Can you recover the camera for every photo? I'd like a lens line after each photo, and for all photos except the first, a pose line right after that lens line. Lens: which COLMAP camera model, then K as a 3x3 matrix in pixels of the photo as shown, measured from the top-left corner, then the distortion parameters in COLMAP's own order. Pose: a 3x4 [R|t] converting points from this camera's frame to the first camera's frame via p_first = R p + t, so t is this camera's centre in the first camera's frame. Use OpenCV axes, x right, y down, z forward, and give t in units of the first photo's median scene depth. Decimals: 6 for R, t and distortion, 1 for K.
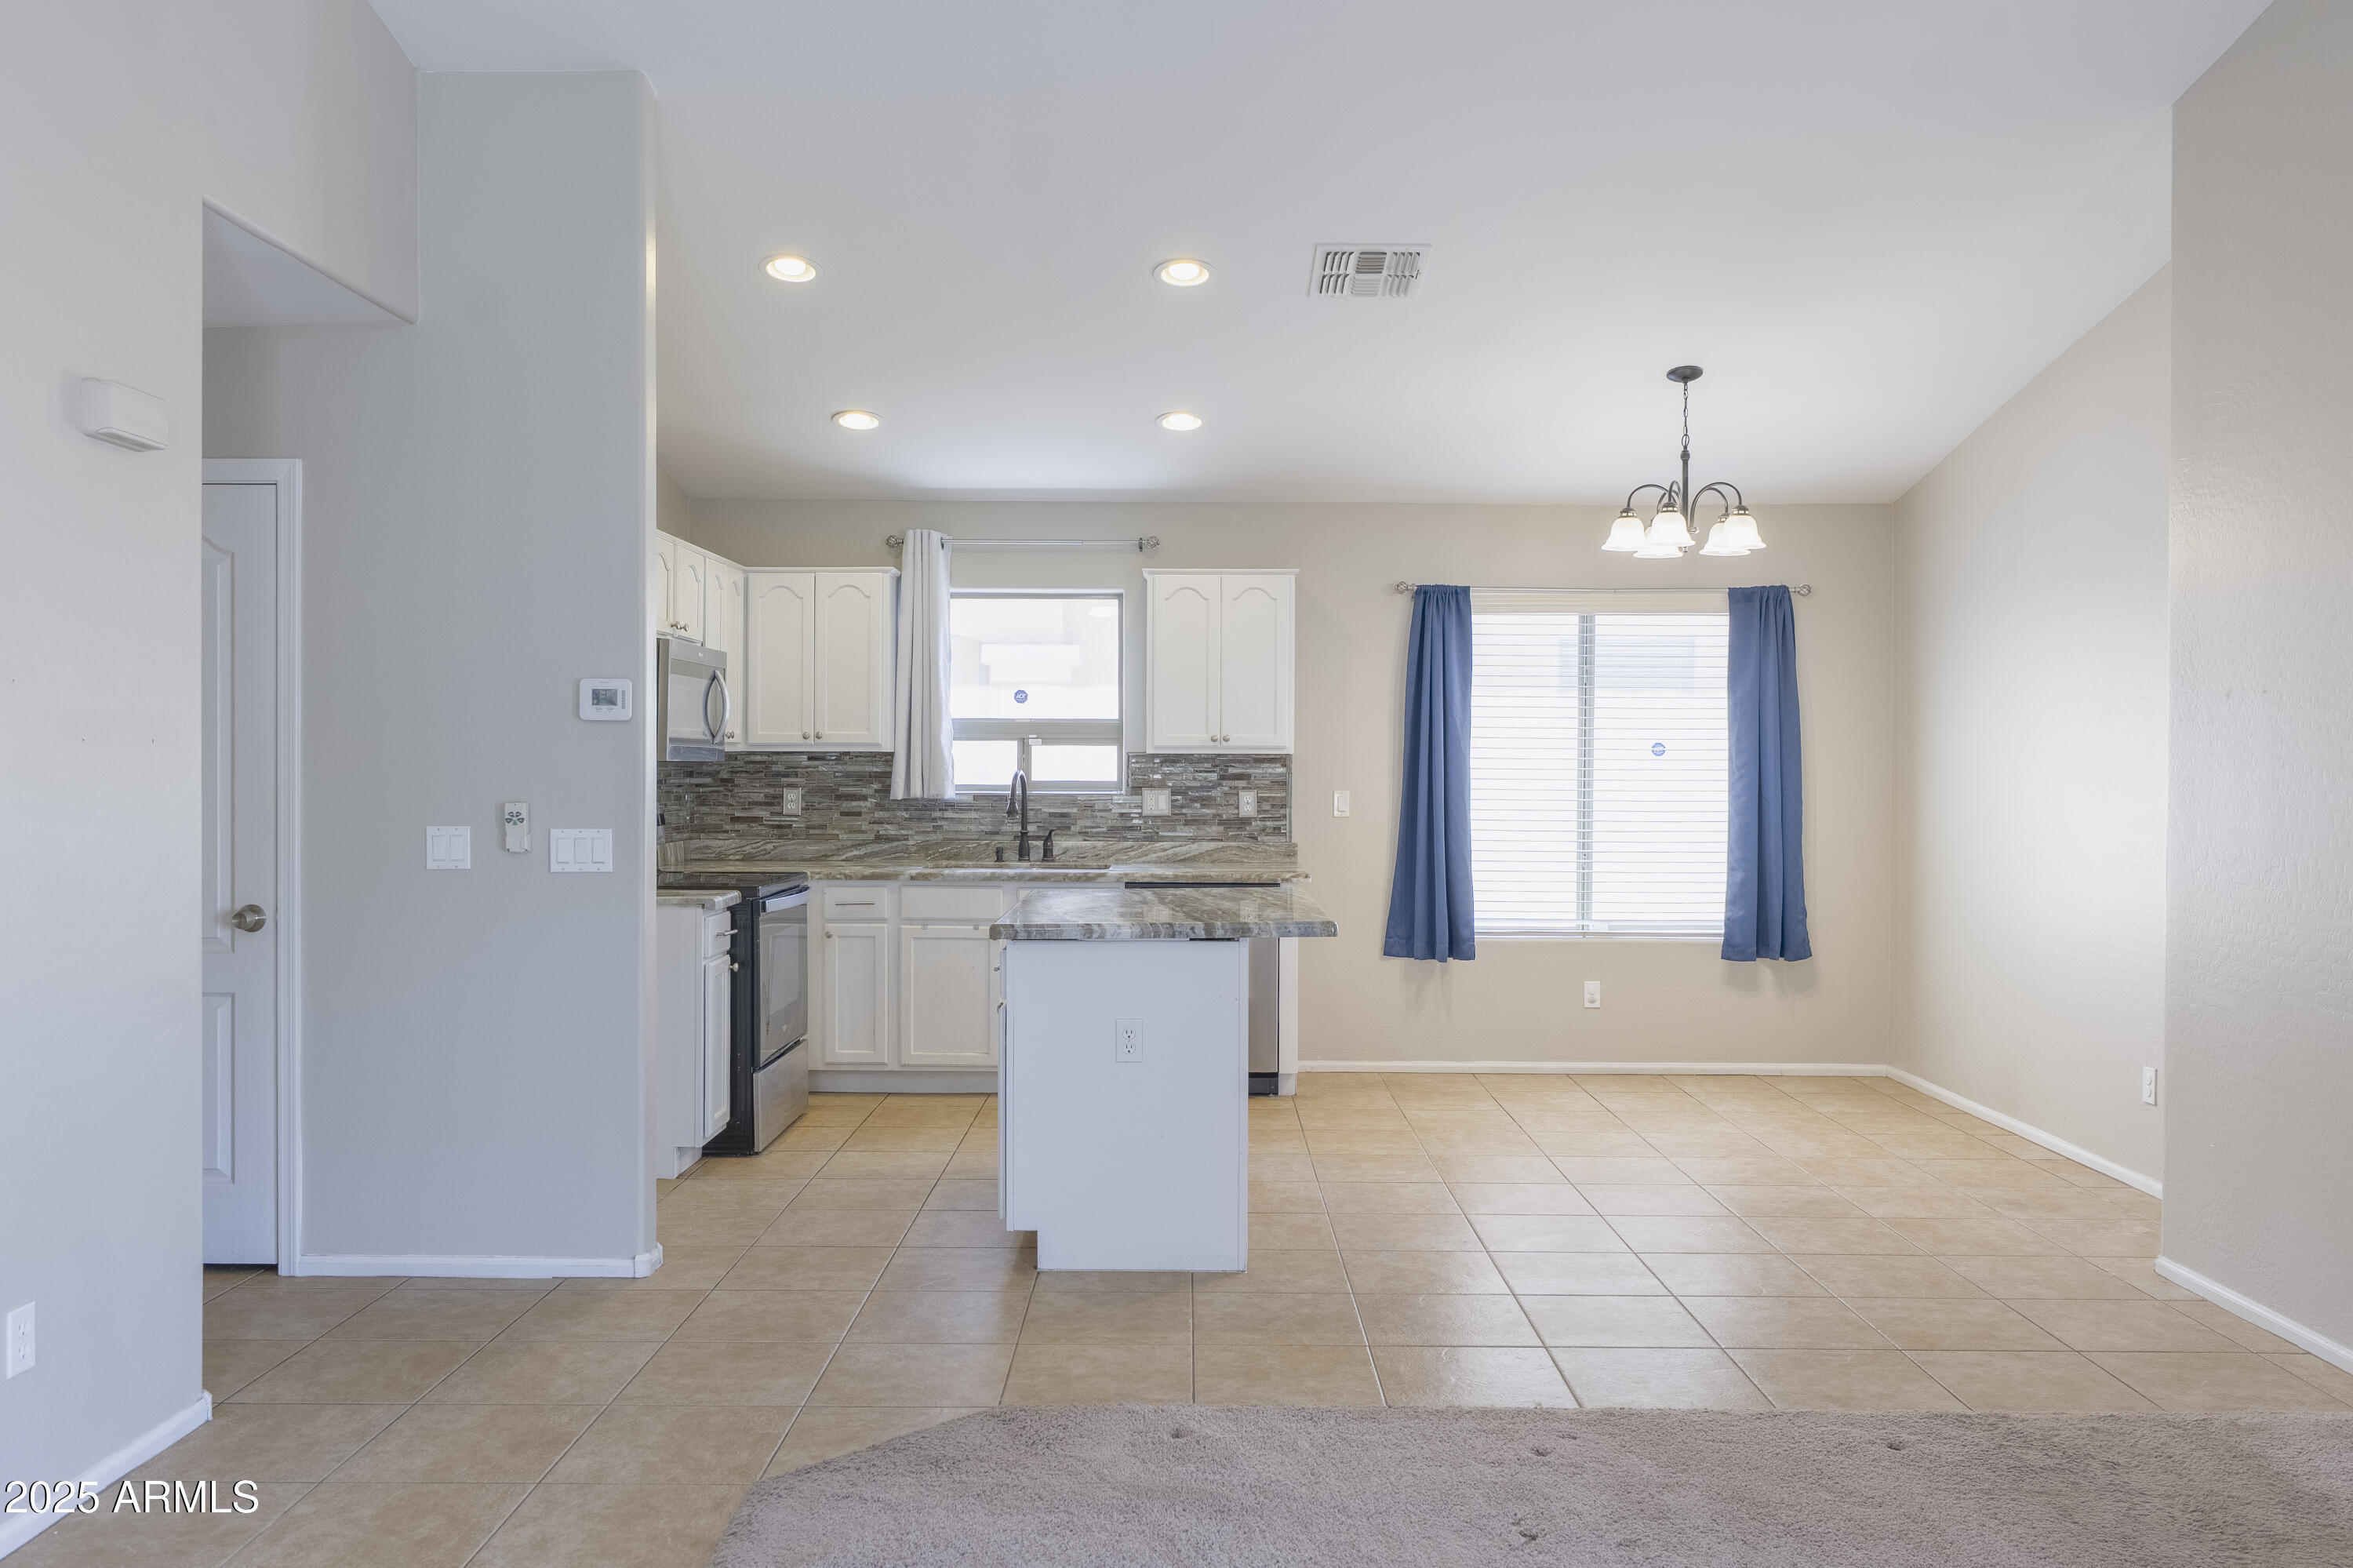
lens RADIAL K [[1808.3, 0, 1180.1], [0, 1808.3, 777.6], [0, 0, 1]] dist [-0.002651, 0.008070]
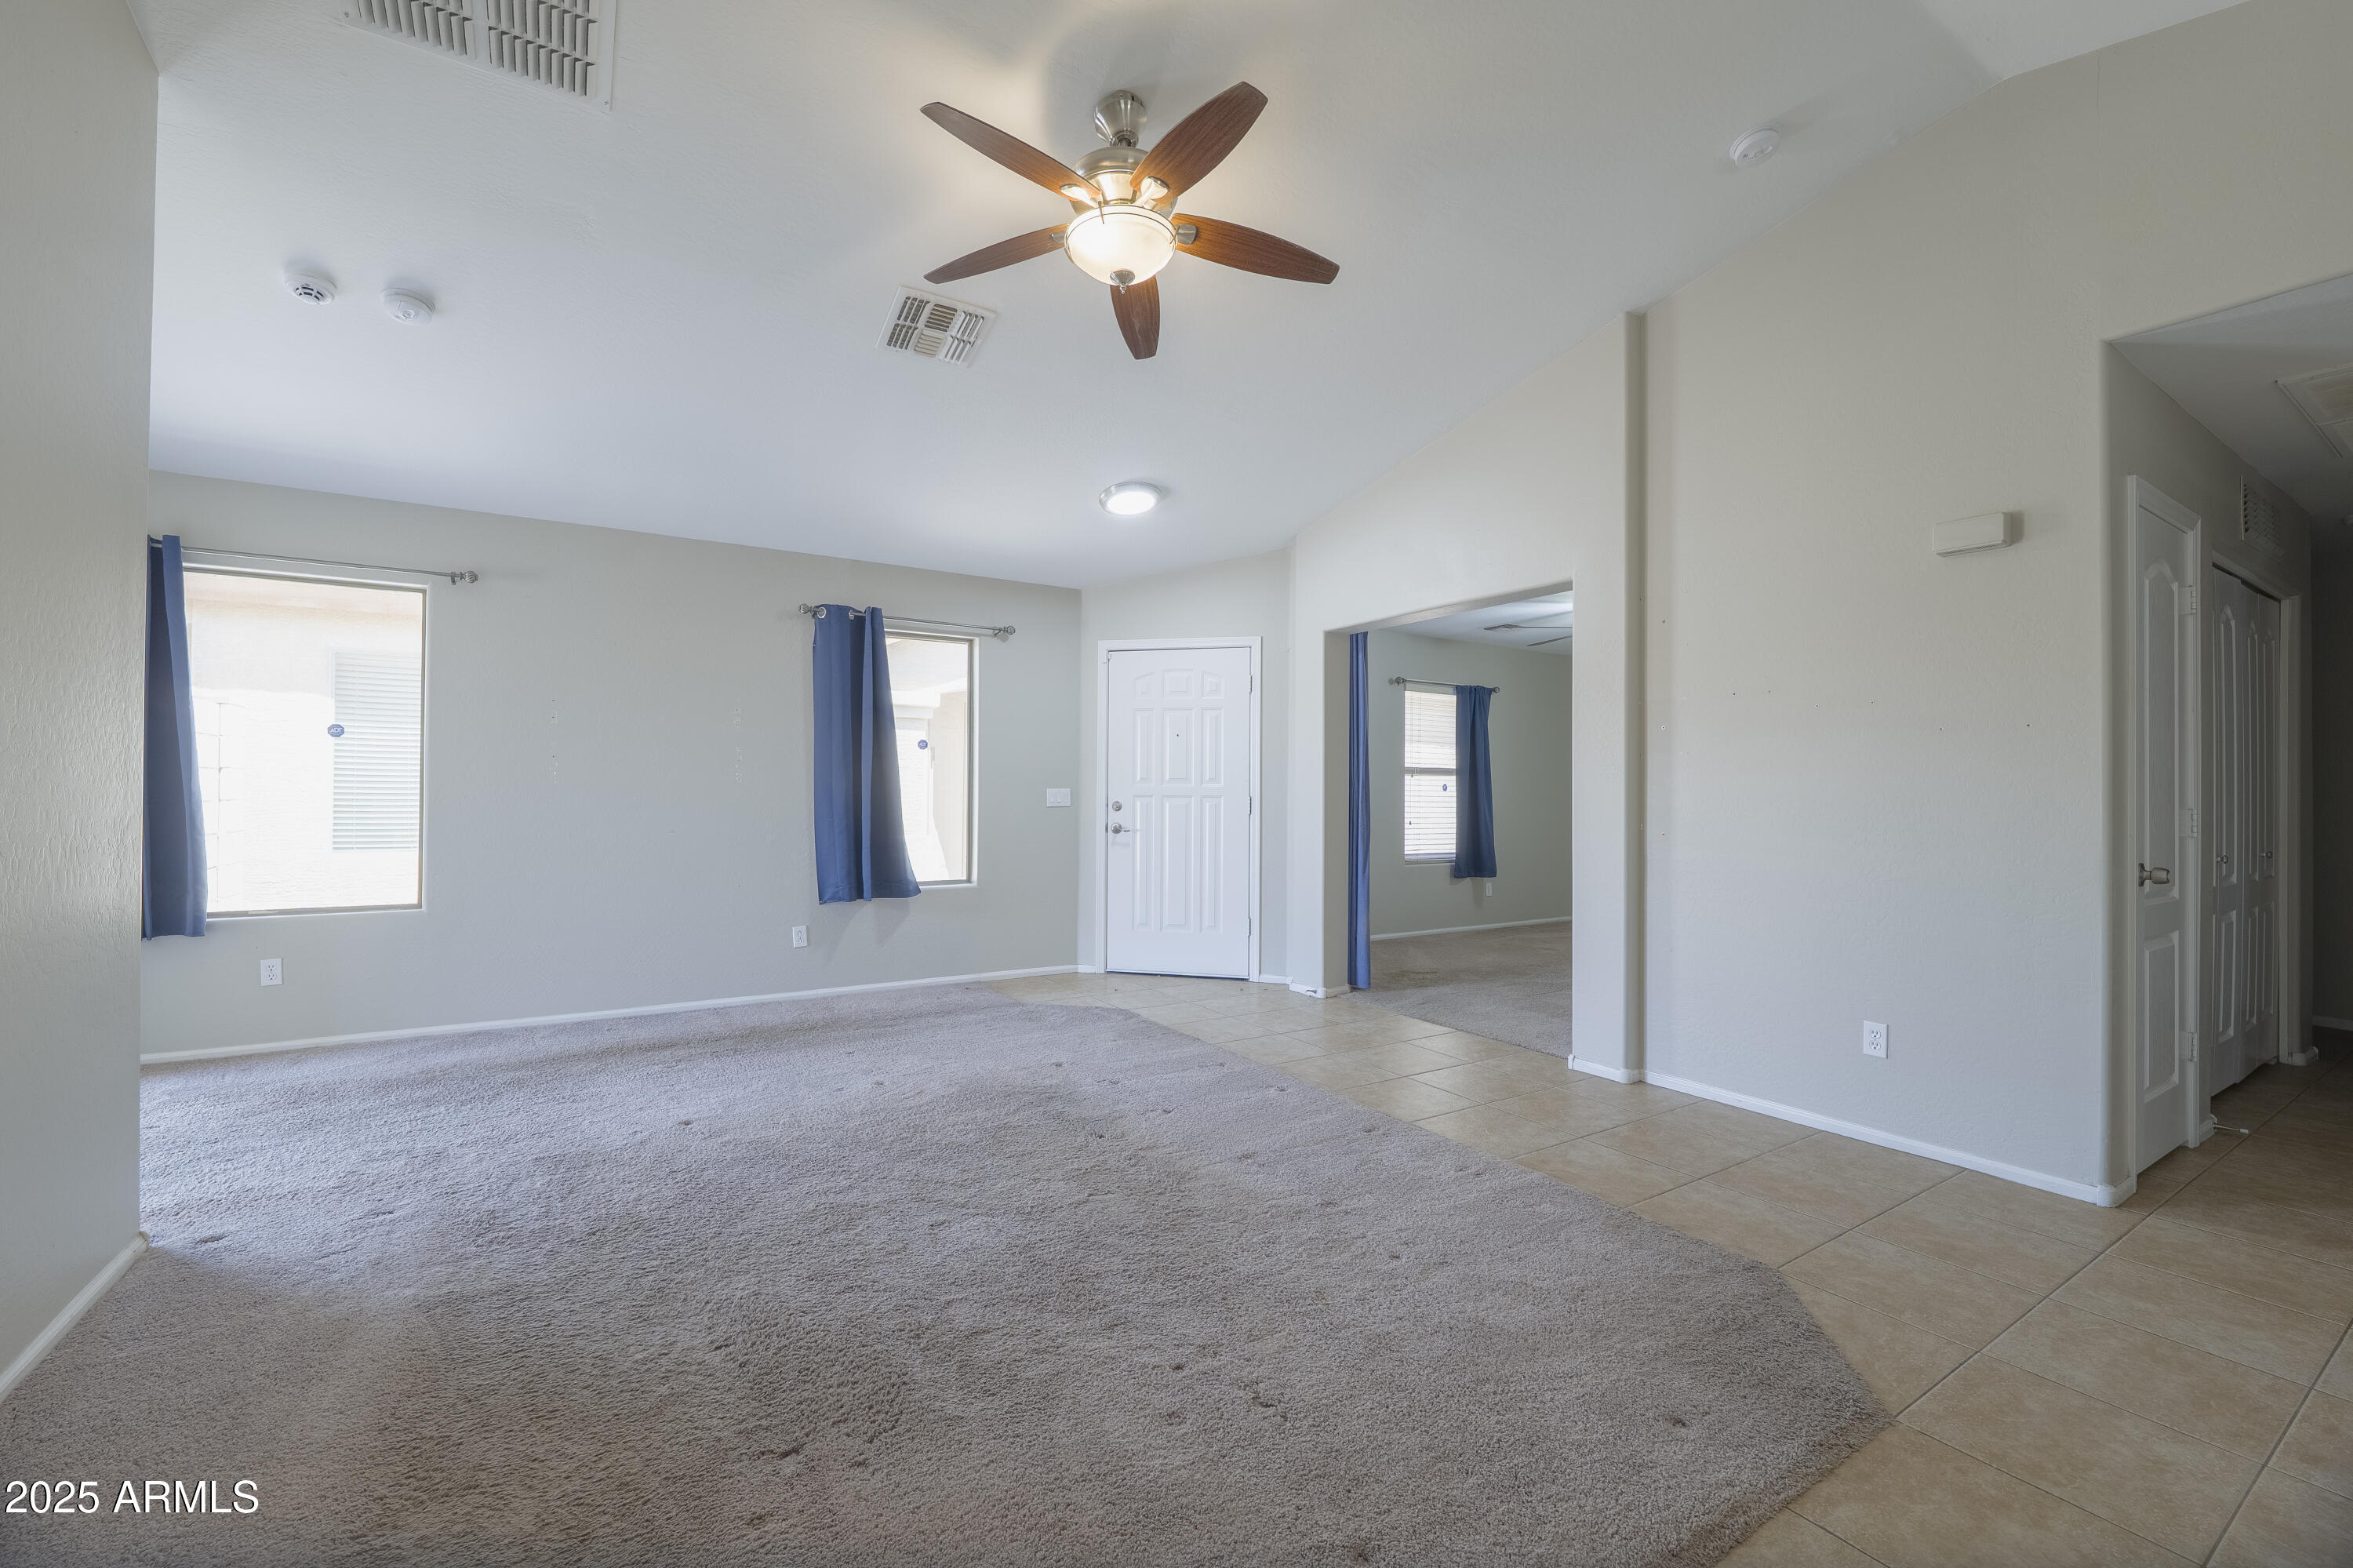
lens RADIAL K [[965.5, 0, 1184.2], [0, 965.5, 785.7], [0, 0, 1]] dist [-0.009963, 0.000202]
pose [[-0.842648, -0.014705, -0.538264, 0.220768], [-0.016992, 0.999855, -0.000716, 0.019693], [0.538197, 0.008543, -0.842776, 0.585500]]
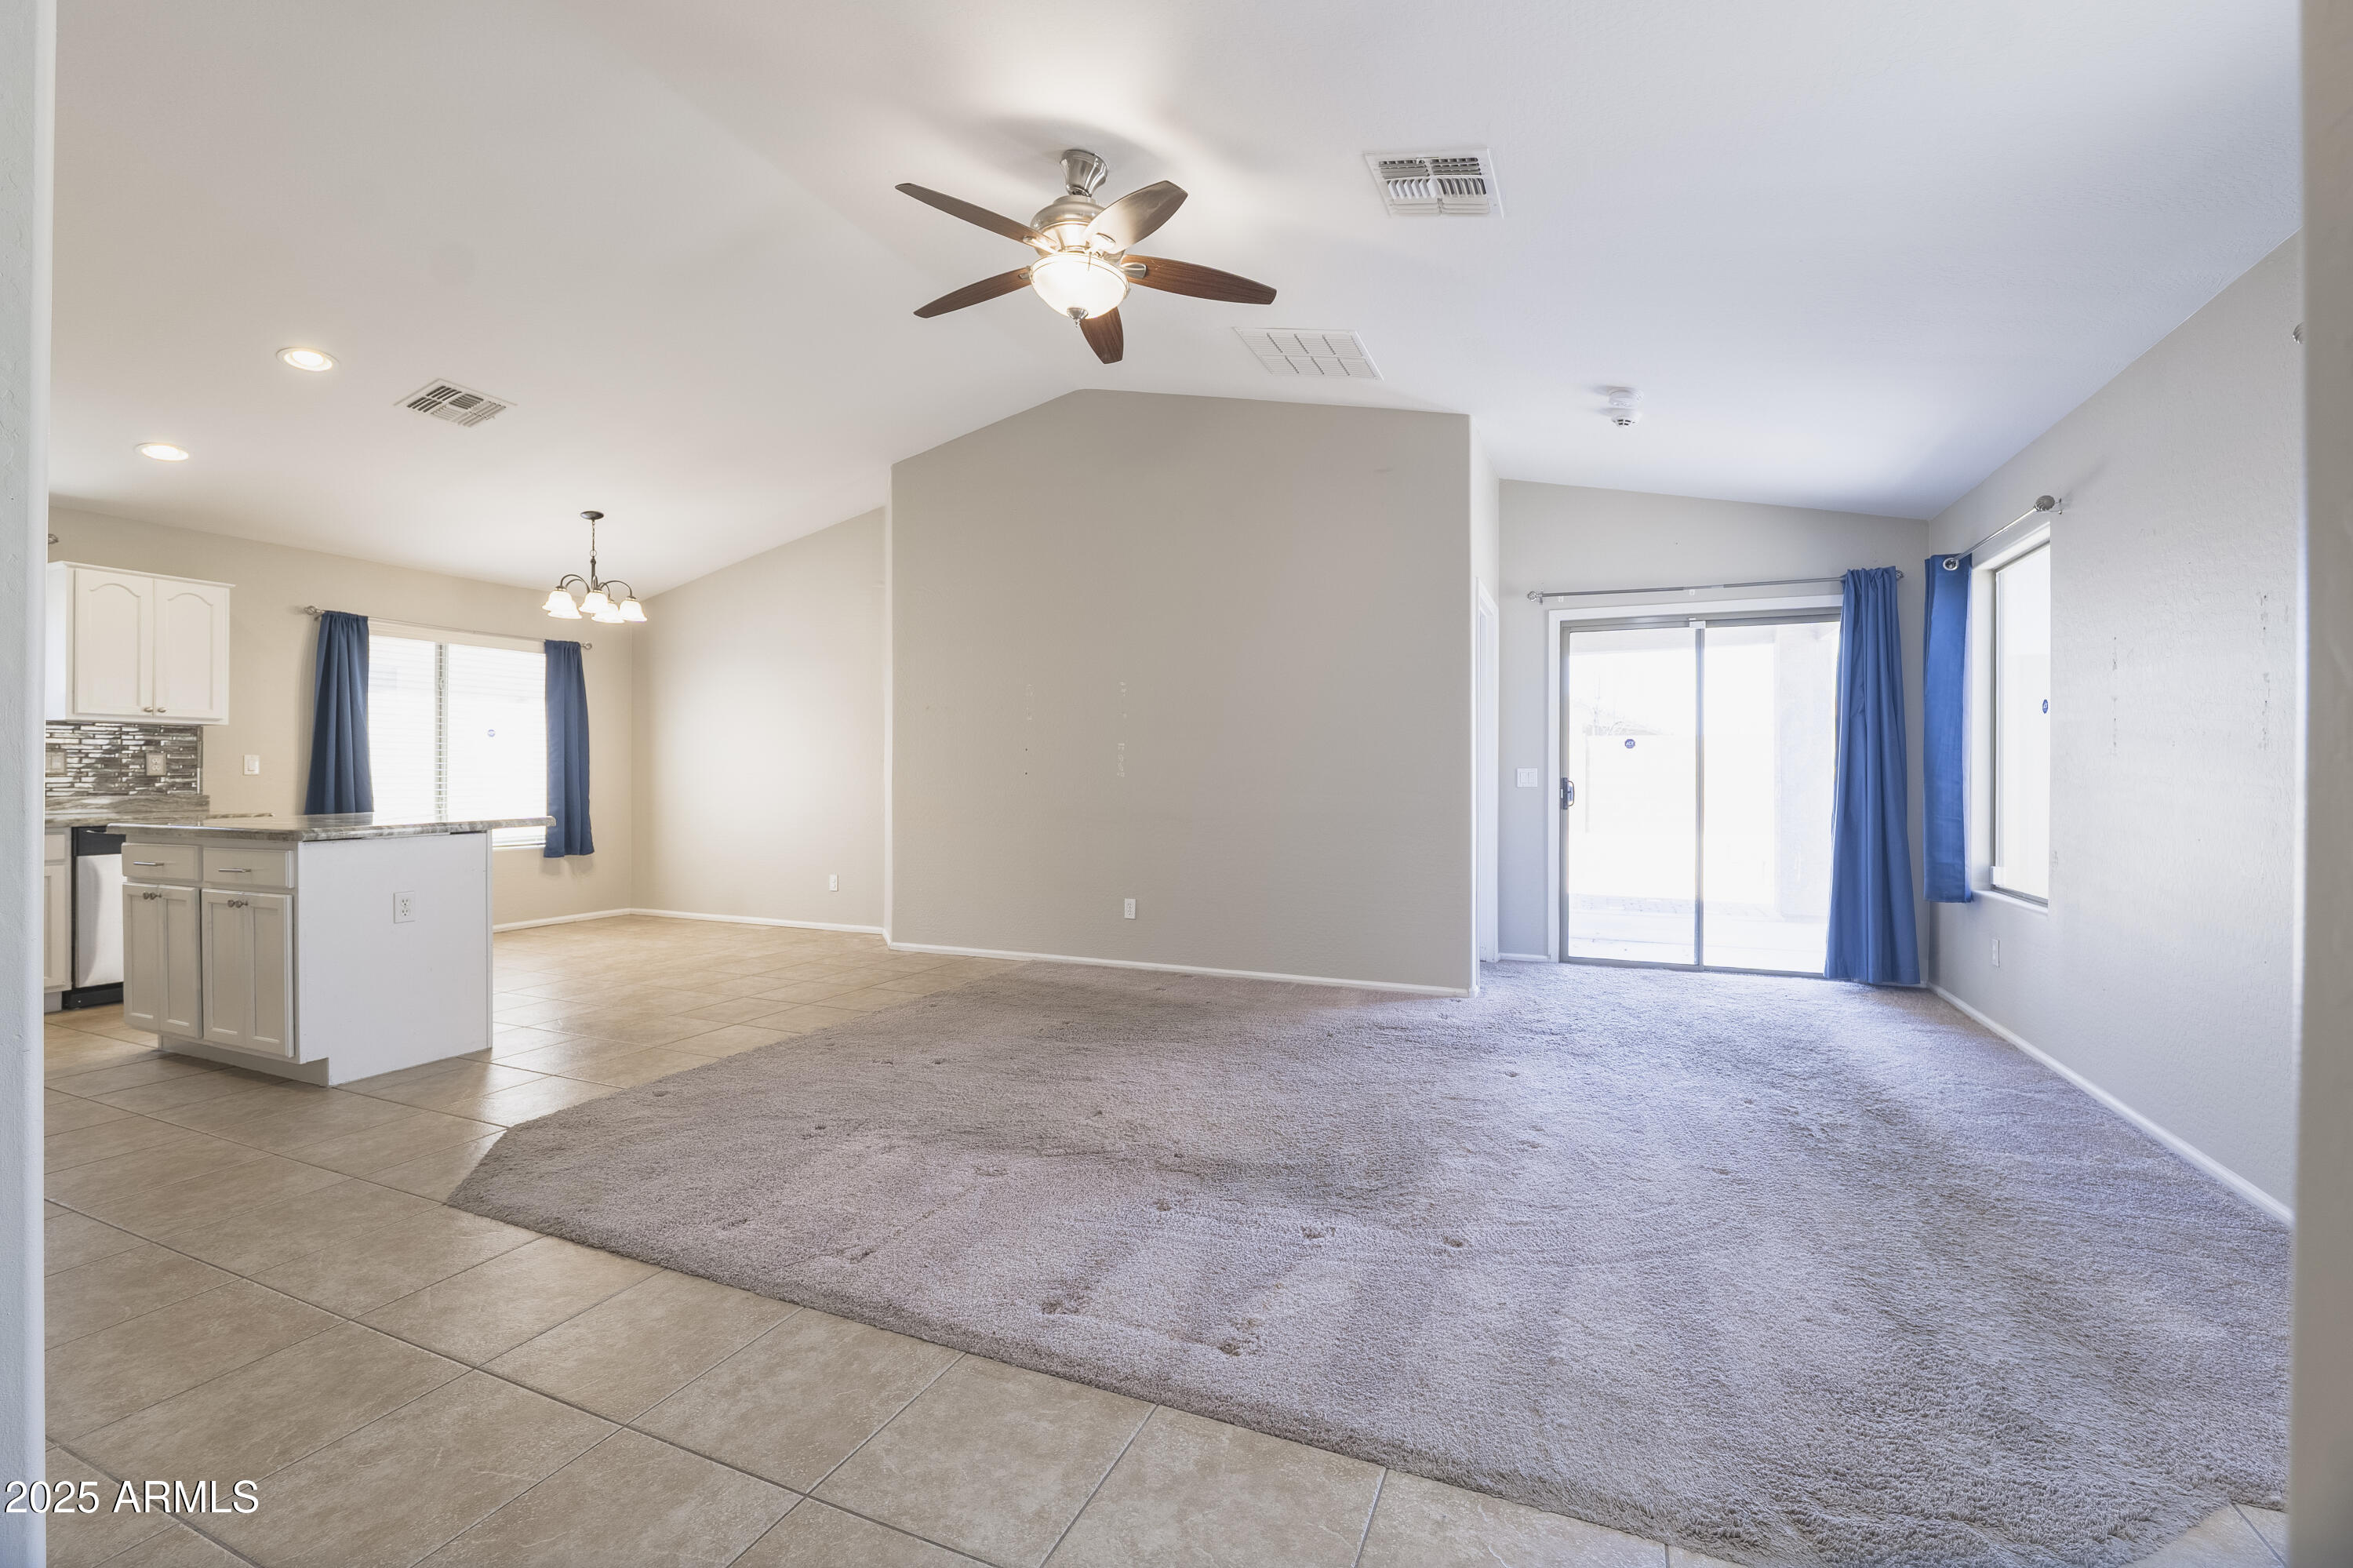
lens RADIAL K [[965.5, 0, 1214.6], [0, 965.5, 778.4], [0, 0, 1]] dist [-0.009963, 0.000202]
pose [[0.378339, -0.007618, 0.925636, -0.298493], [0.009662, 0.999944, 0.004280, 0.028551], [-0.925617, 0.007324, 0.378391, 0.073973]]
